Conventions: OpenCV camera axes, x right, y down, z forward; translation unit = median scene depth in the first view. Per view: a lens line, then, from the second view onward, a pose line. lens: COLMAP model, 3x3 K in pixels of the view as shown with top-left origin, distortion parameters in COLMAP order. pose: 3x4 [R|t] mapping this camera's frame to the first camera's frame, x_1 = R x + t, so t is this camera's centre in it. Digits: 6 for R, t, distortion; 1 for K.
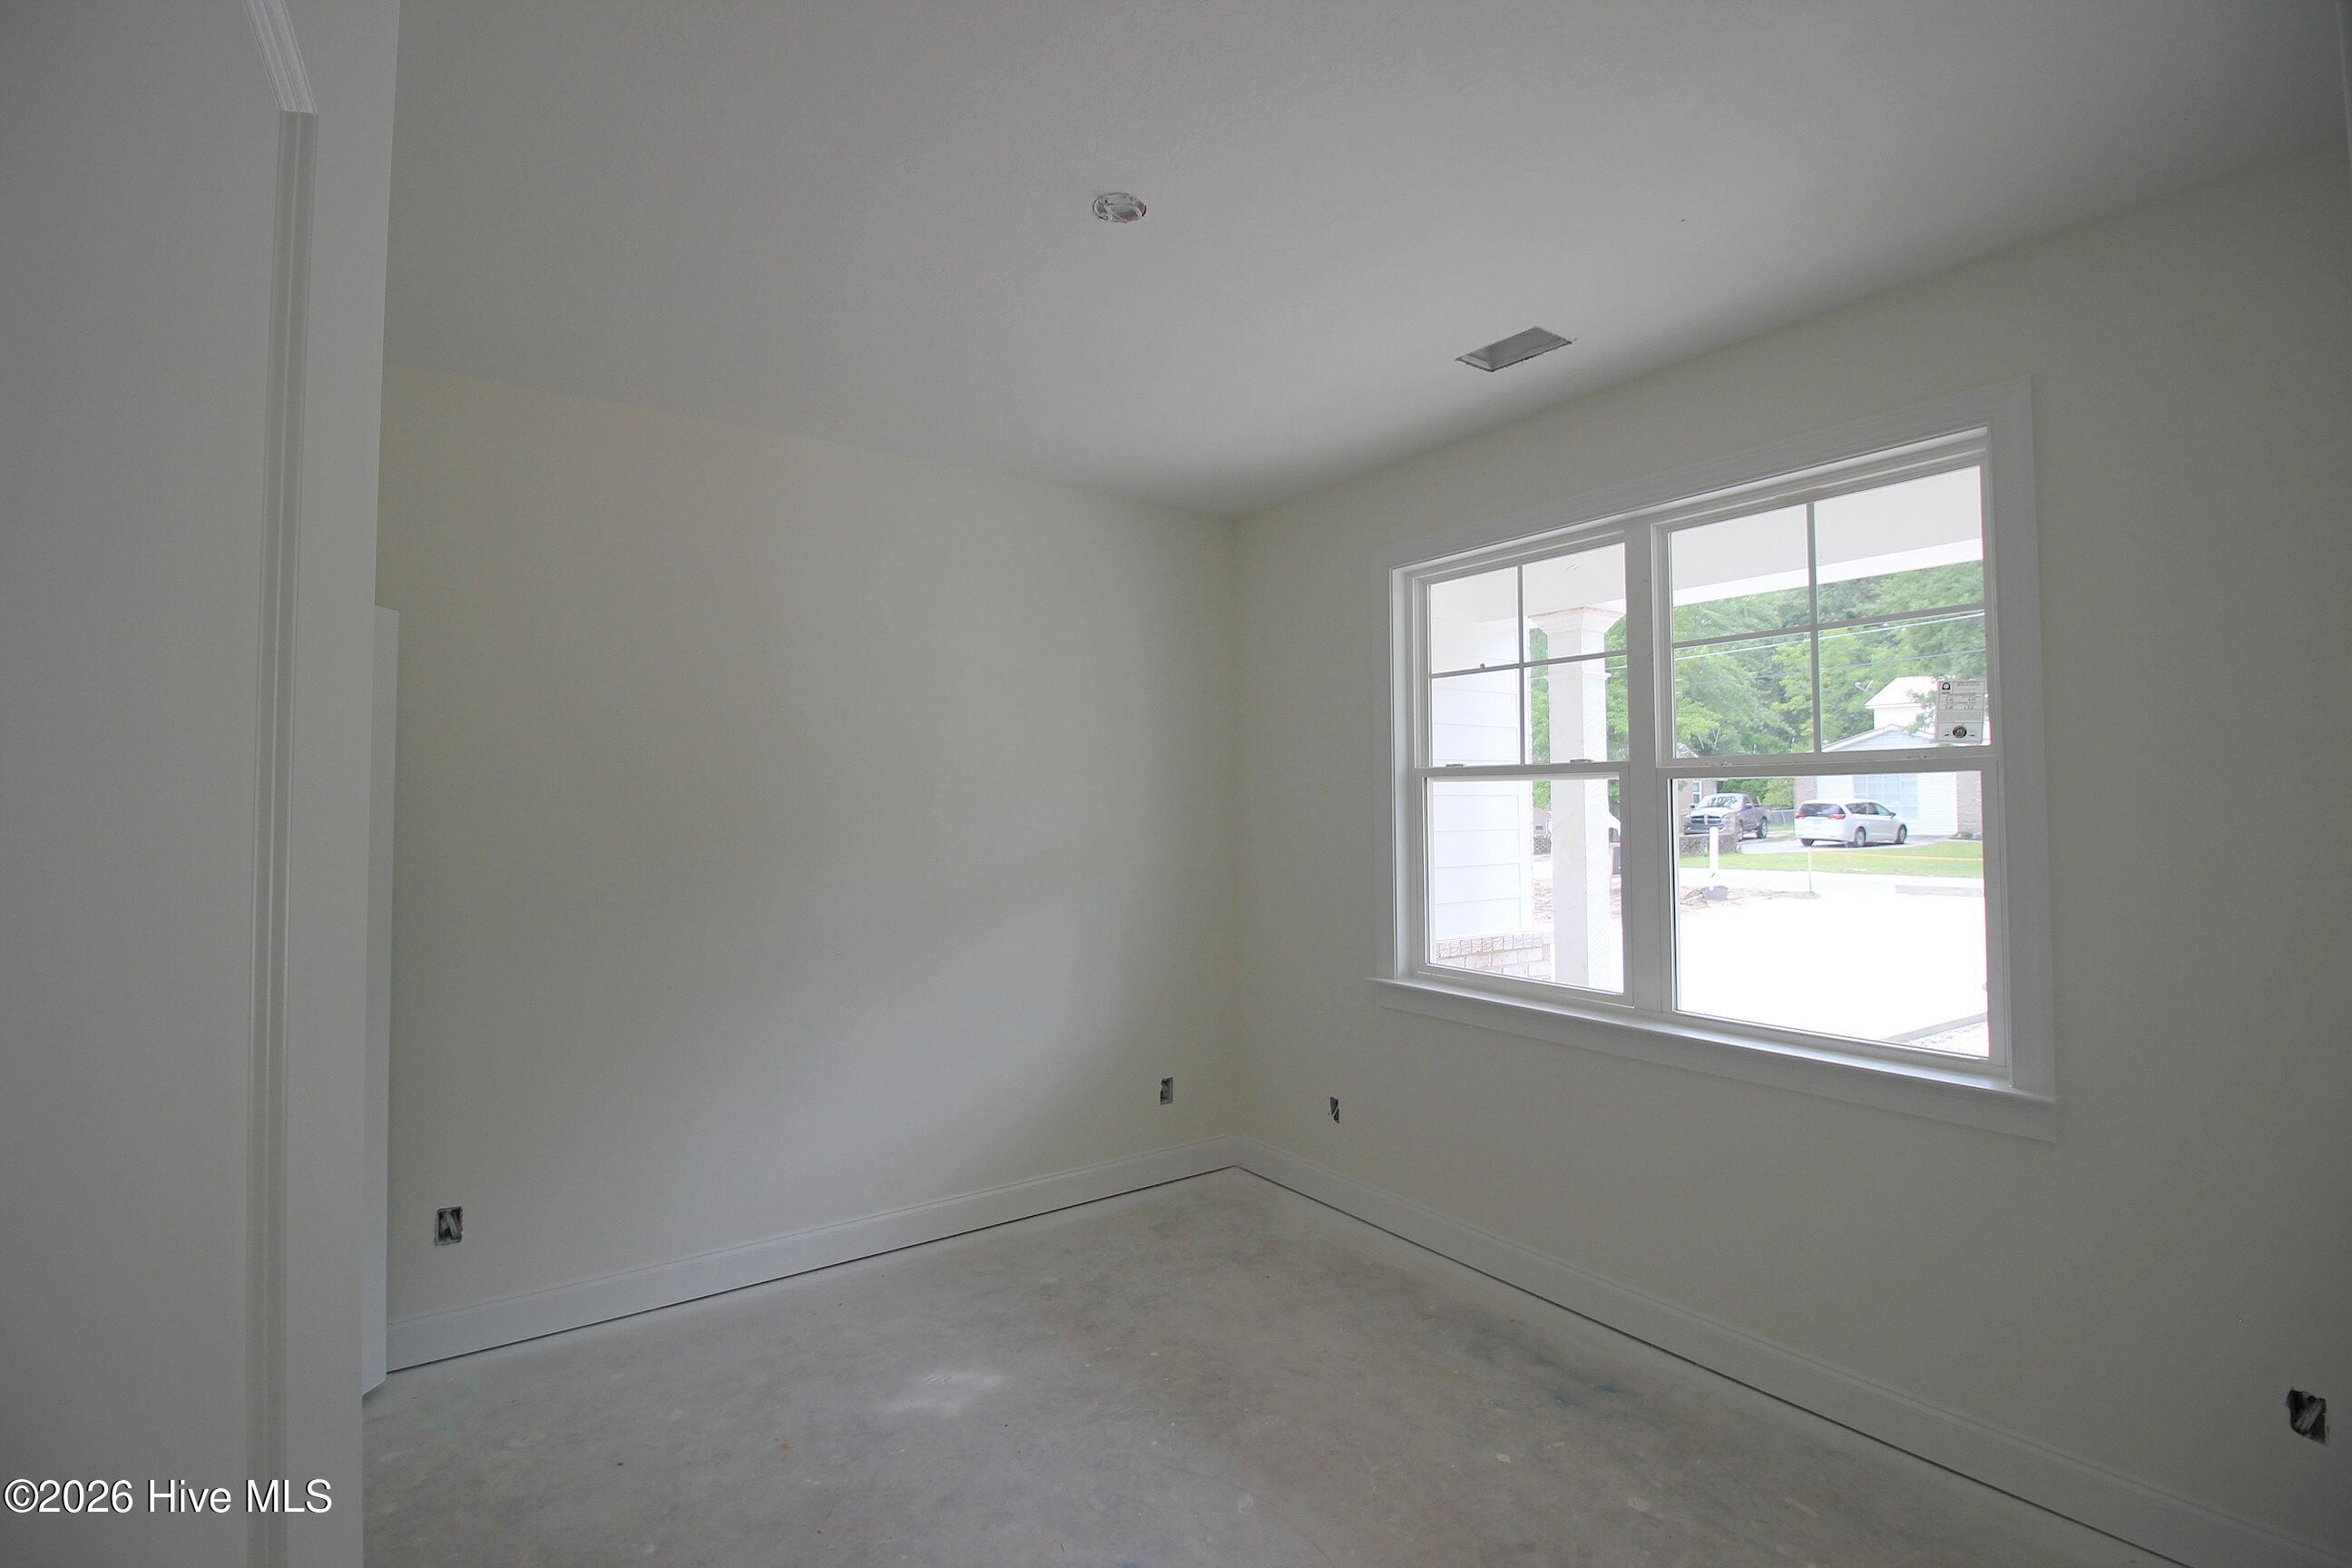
lens RADIAL K [[1074.7, 0, 1174.1], [0, 1074.7, 781.2], [0, 0, 1]] dist [-0.006651, -0.001518]
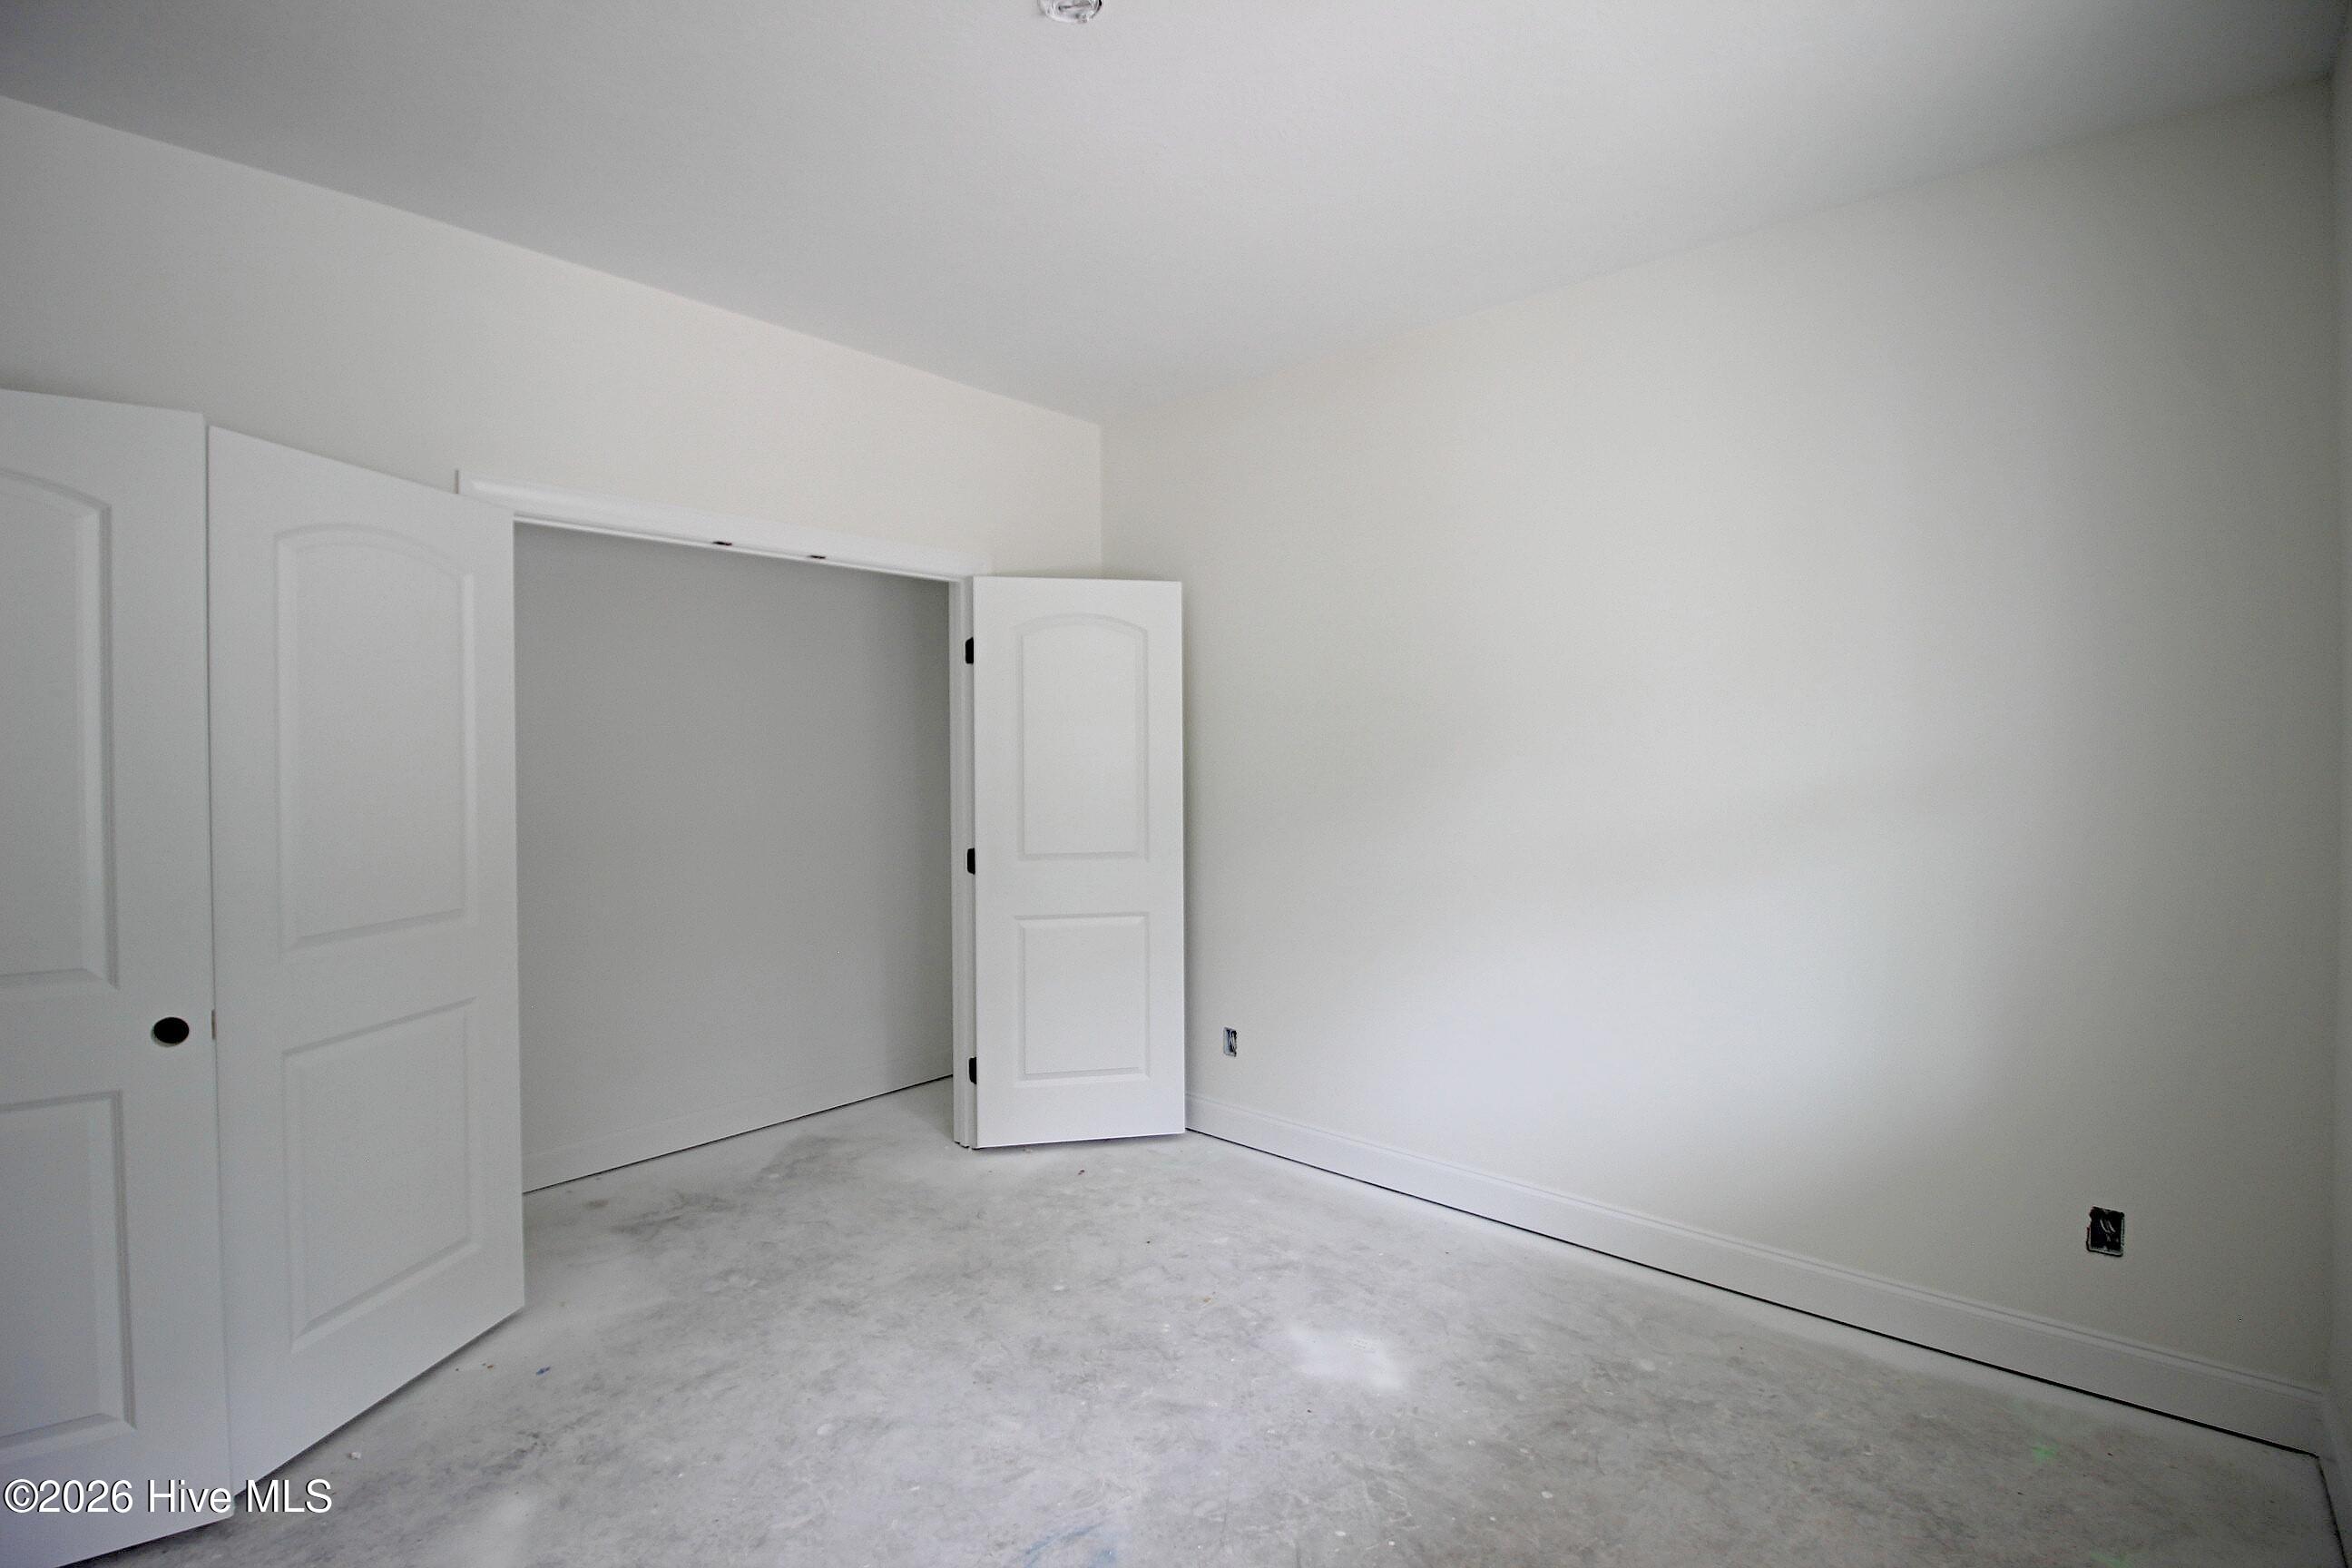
lens RADIAL K [[1074.7, 0, 1175.0], [0, 1074.7, 781.4], [0, 0, 1]] dist [-0.006651, -0.001518]
pose [[0.240601, 0.018089, -0.970456, 0.577744], [0.012308, 0.999689, 0.021685, 0.066290], [0.970546, -0.017162, 0.240304, 0.621604]]
